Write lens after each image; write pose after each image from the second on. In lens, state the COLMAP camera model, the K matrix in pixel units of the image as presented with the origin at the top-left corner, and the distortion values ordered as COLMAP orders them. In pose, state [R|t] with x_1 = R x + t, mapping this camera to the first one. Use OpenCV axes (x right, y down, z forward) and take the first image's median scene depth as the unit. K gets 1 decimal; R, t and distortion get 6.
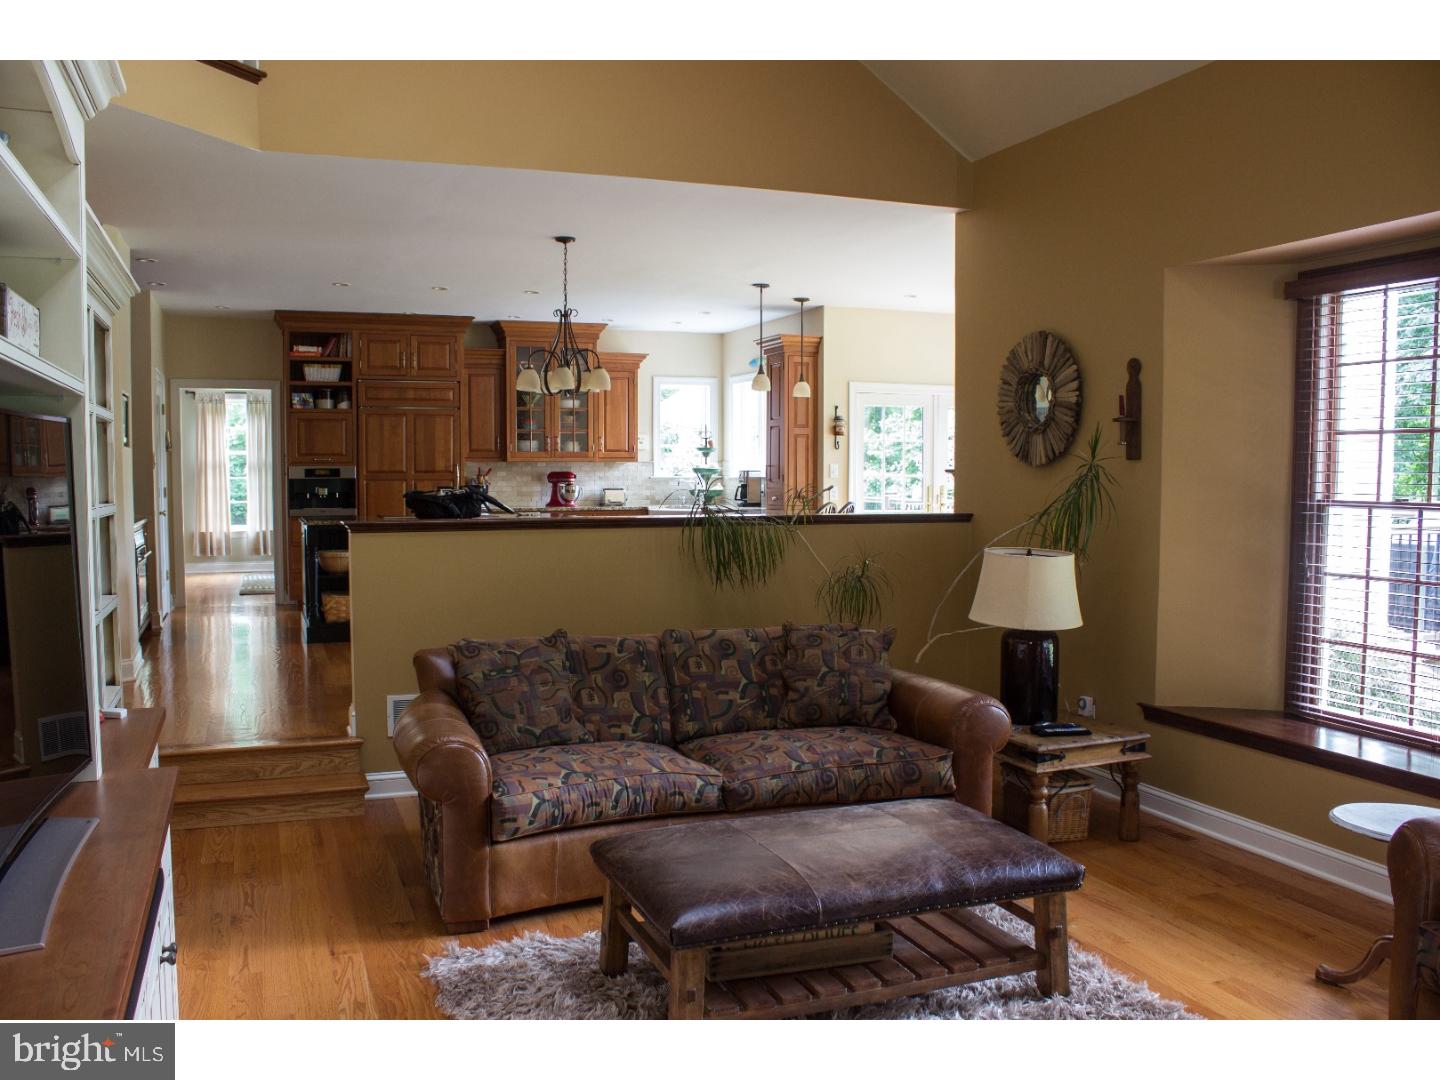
lens RADIAL K [[1269.4, 0, 708.4], [0, 1269.4, 559.1], [0, 0, 1]] dist [-0.162756, 0.165770]
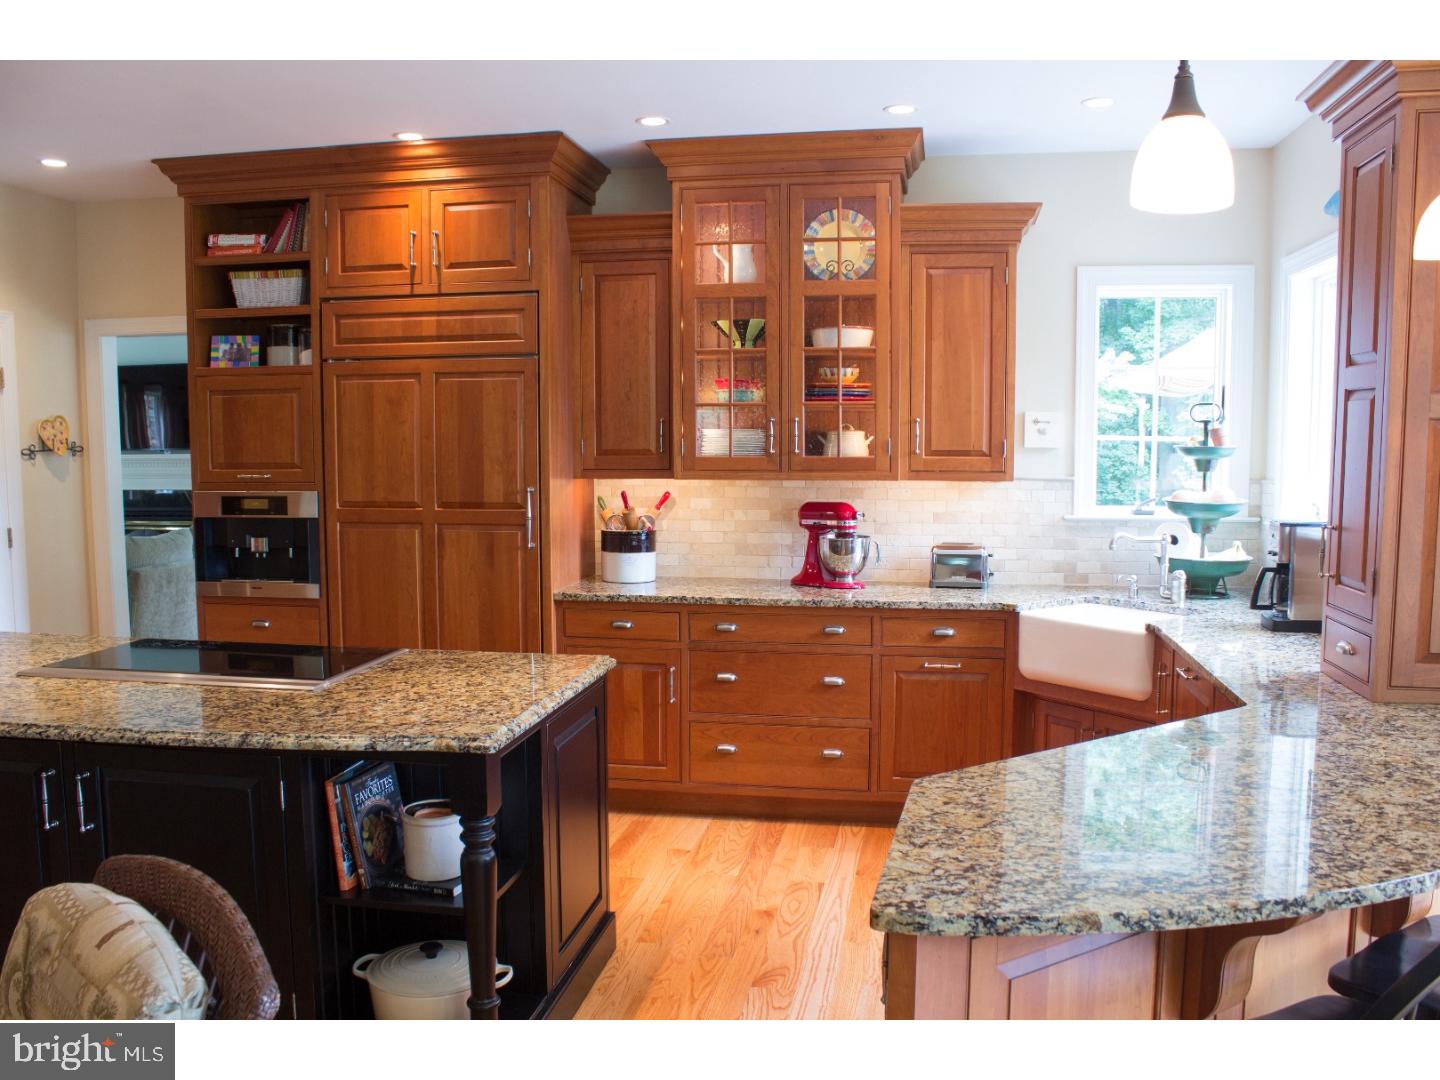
lens RADIAL K [[1269.4, 0, 708.4], [0, 1269.4, 559.1], [0, 0, 1]] dist [-0.162756, 0.165770]
pose [[0.842310, 0.056357, -0.536039, 0.080877], [-0.034590, 0.998121, 0.050585, -0.075663], [0.537882, -0.024066, 0.842676, 0.677370]]
